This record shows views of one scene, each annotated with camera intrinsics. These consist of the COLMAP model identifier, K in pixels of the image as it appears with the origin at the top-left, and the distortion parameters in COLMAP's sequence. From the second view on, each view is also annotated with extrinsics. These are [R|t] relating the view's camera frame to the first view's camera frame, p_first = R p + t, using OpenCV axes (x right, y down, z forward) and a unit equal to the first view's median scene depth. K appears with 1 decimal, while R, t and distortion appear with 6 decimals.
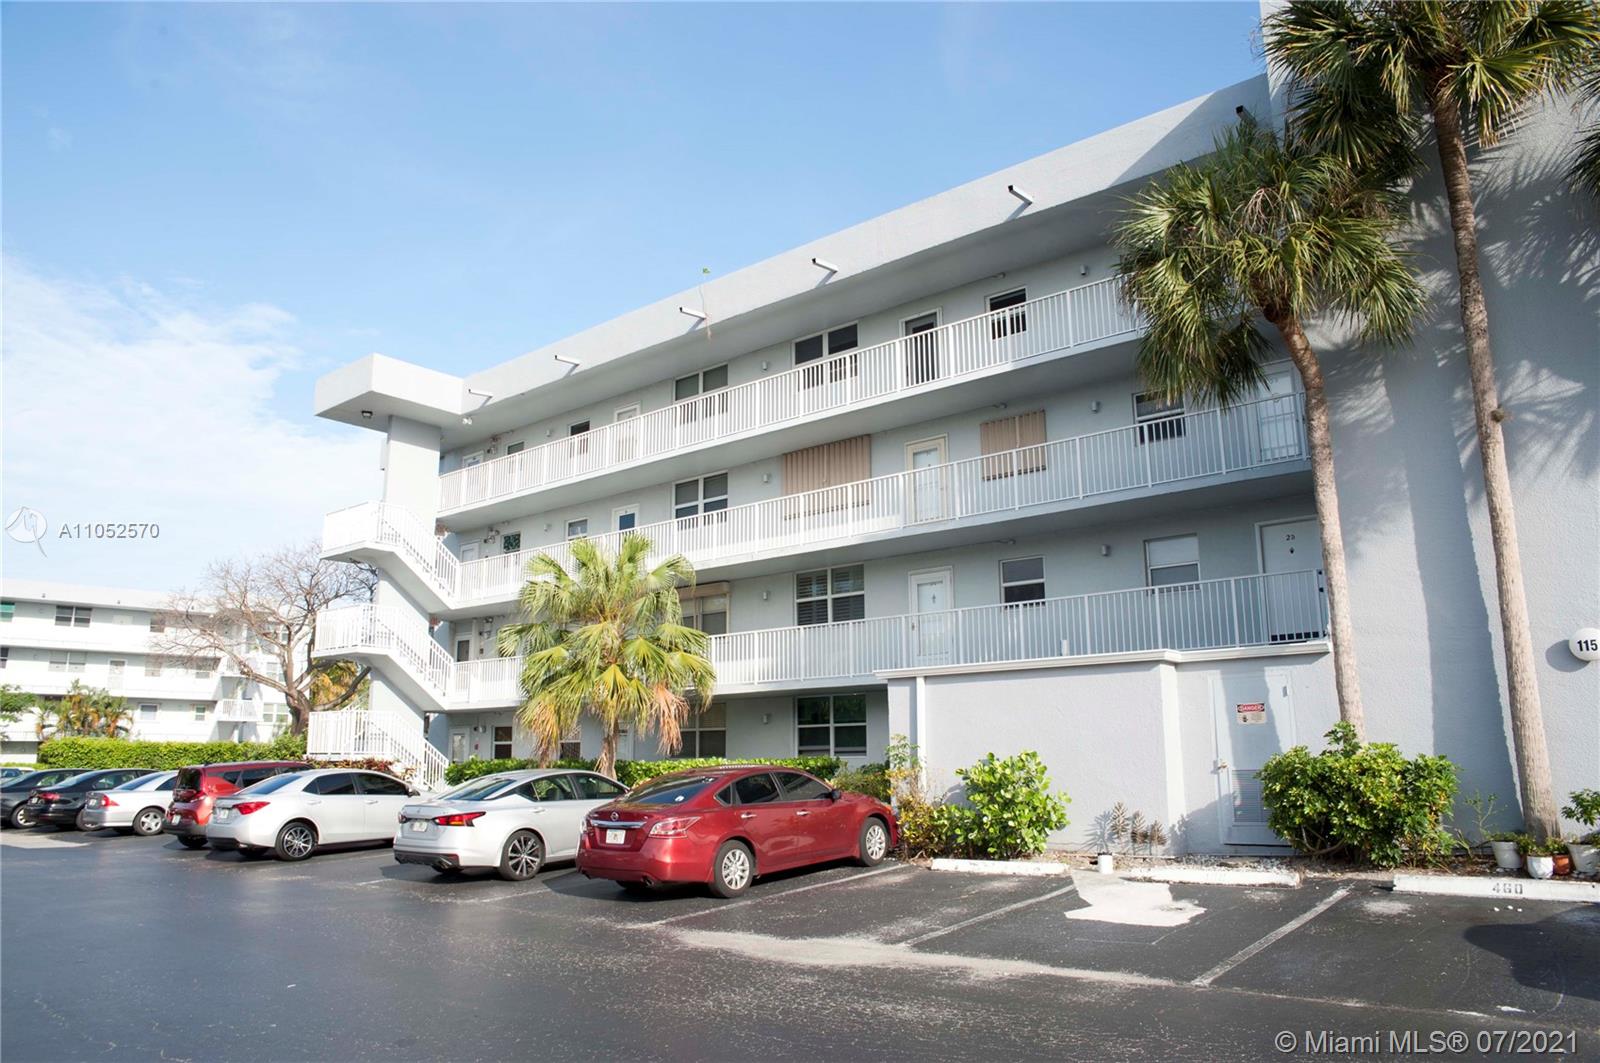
lens RADIAL K [[1111.2, 0, 797.0], [0, 1111.2, 532.4], [0, 0, 1]] dist [-0.111037, 0.083427]
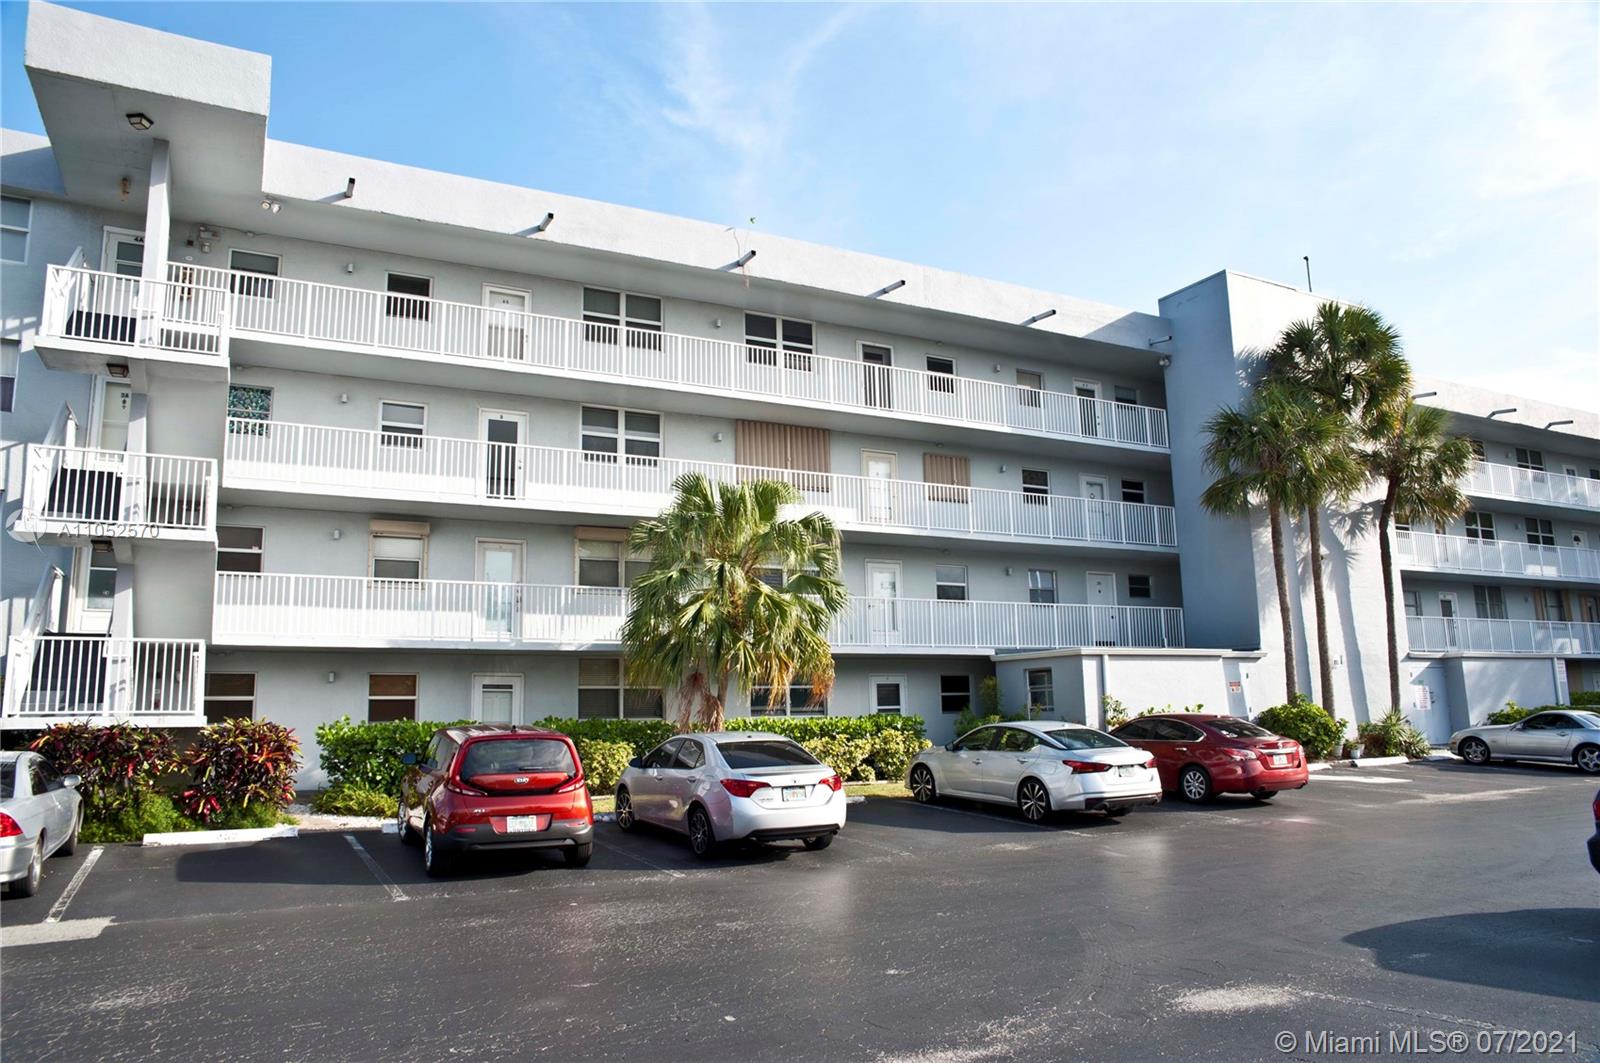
lens RADIAL K [[1111.2, 0, 797.5], [0, 1111.2, 529.3], [0, 0, 1]] dist [-0.111037, 0.083427]
pose [[0.389263, 0.162201, 0.906733, -1.034851], [-0.170325, 0.980074, -0.102200, 0.141425], [-0.905242, -0.114657, 0.409133, 0.607950]]
